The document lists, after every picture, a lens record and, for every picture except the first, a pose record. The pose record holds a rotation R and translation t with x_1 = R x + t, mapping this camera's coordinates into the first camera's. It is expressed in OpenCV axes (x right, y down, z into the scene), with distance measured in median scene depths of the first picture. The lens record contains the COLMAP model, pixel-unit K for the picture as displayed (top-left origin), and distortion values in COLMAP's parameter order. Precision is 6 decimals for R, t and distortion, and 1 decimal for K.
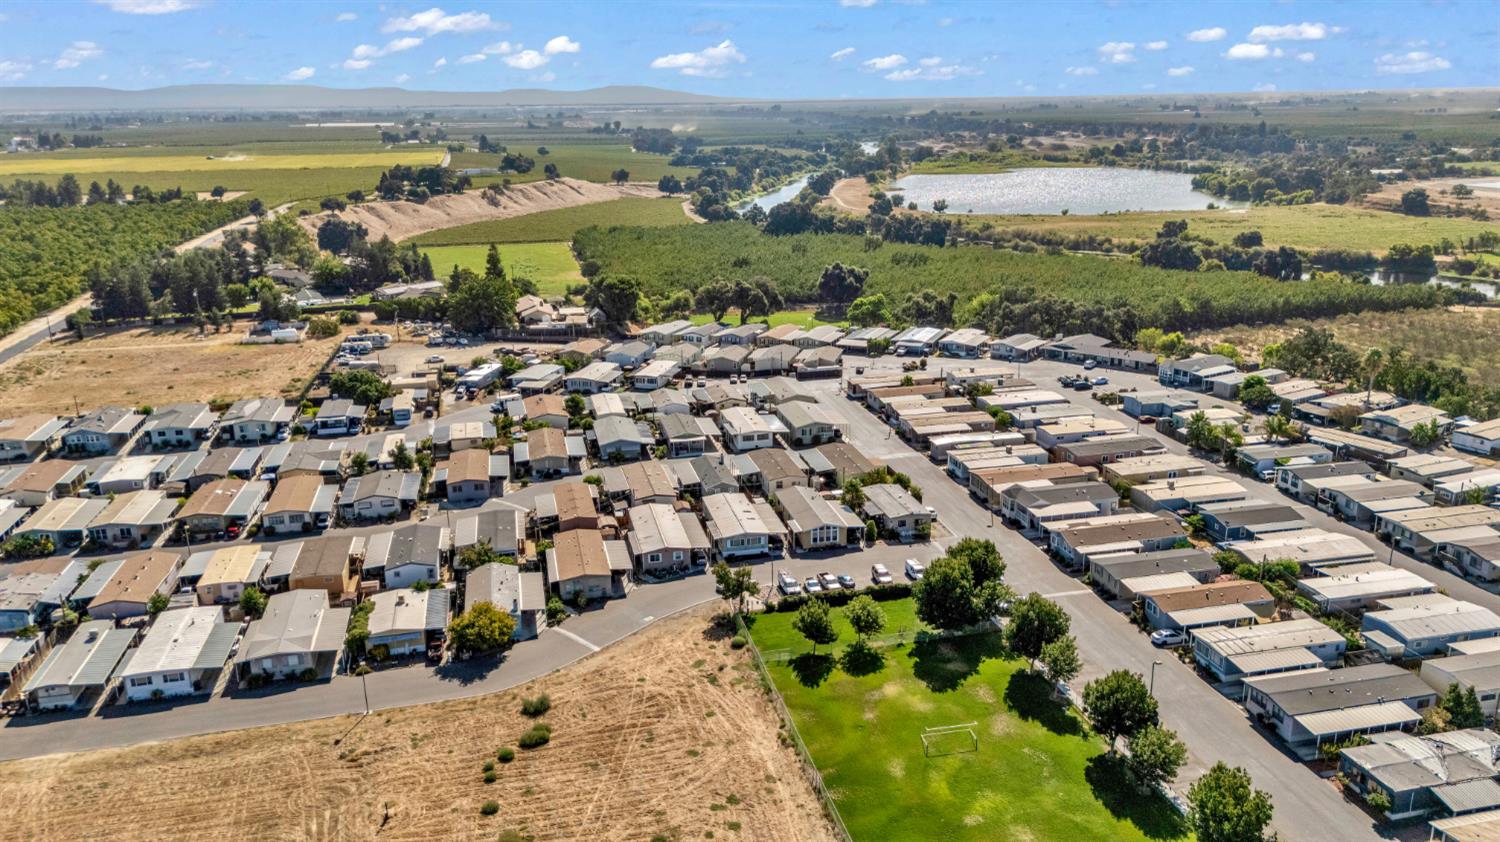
lens RADIAL K [[1104.0, 0, 750.0], [0, 1104.0, 421.0], [0, 0, 1]] dist [0.057240, -0.046488]
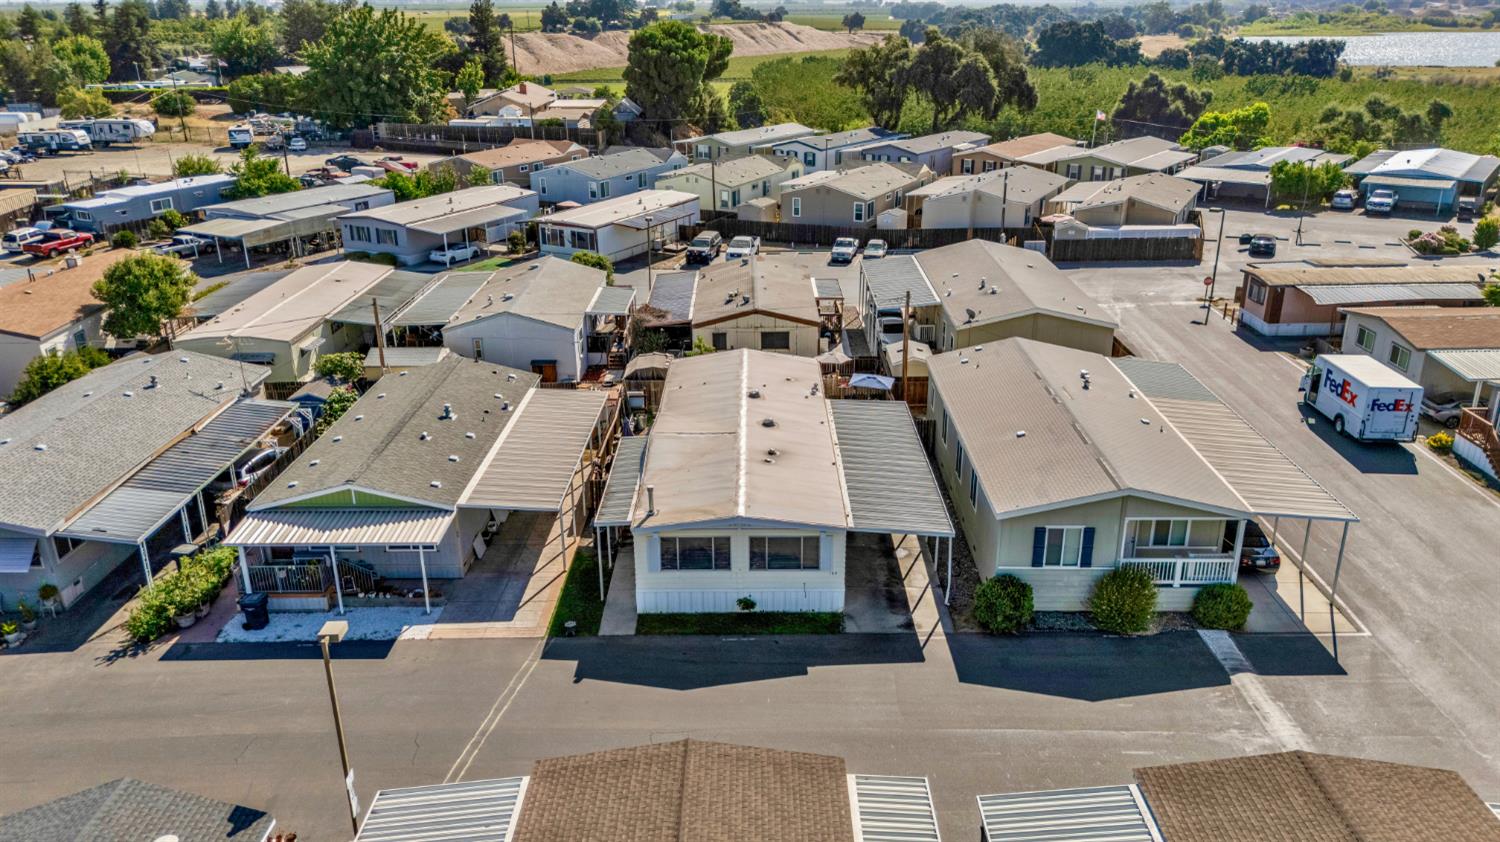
lens RADIAL K [[1104.0, 0, 750.0], [0, 1104.0, 421.0], [0, 0, 1]] dist [0.057240, -0.046488]
pose [[0.972215, 0.087527, -0.217108, 0.034338], [-0.068950, 0.993394, 0.091729, -0.017178], [0.223703, -0.074210, 0.971828, 0.708809]]
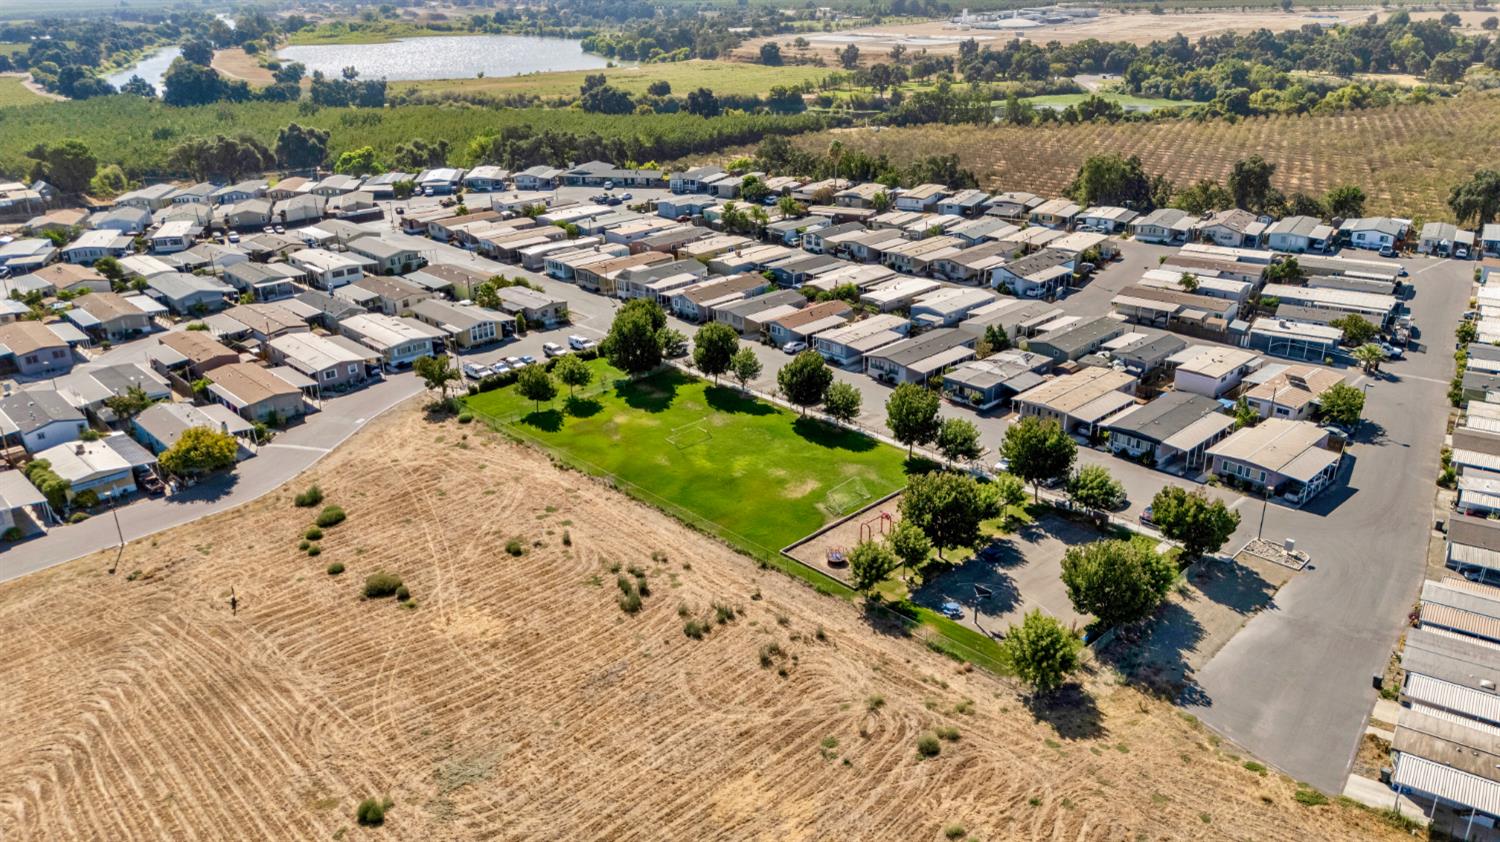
lens RADIAL K [[1091.8, 0, 756.4], [0, 1091.8, 428.0], [0, 0, 1]] dist [0.090109, -0.091685]
pose [[0.853669, -0.199760, 0.480983, -0.155637], [0.146776, 0.978362, 0.145825, 0.051677], [-0.499705, -0.053889, 0.864517, -0.038836]]
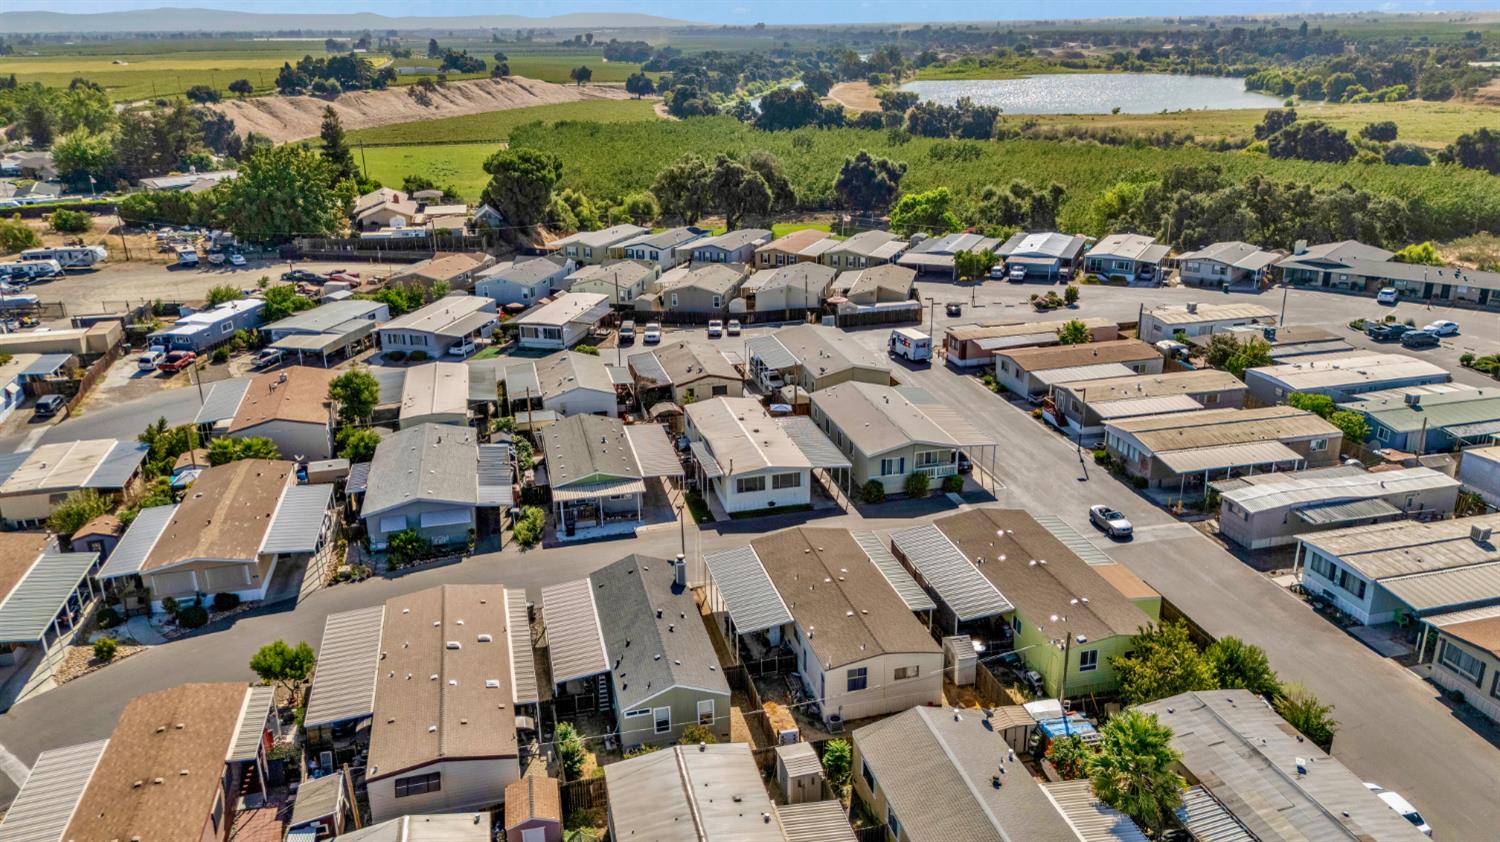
lens RADIAL K [[1104.0, 0, 750.0], [0, 1104.0, 421.0], [0, 0, 1]] dist [0.057240, -0.046488]
pose [[0.999878, -0.006015, 0.014395, -0.006362], [0.005139, 0.998176, 0.060152, -0.027017], [-0.014730, -0.060071, 0.998085, 0.505127]]
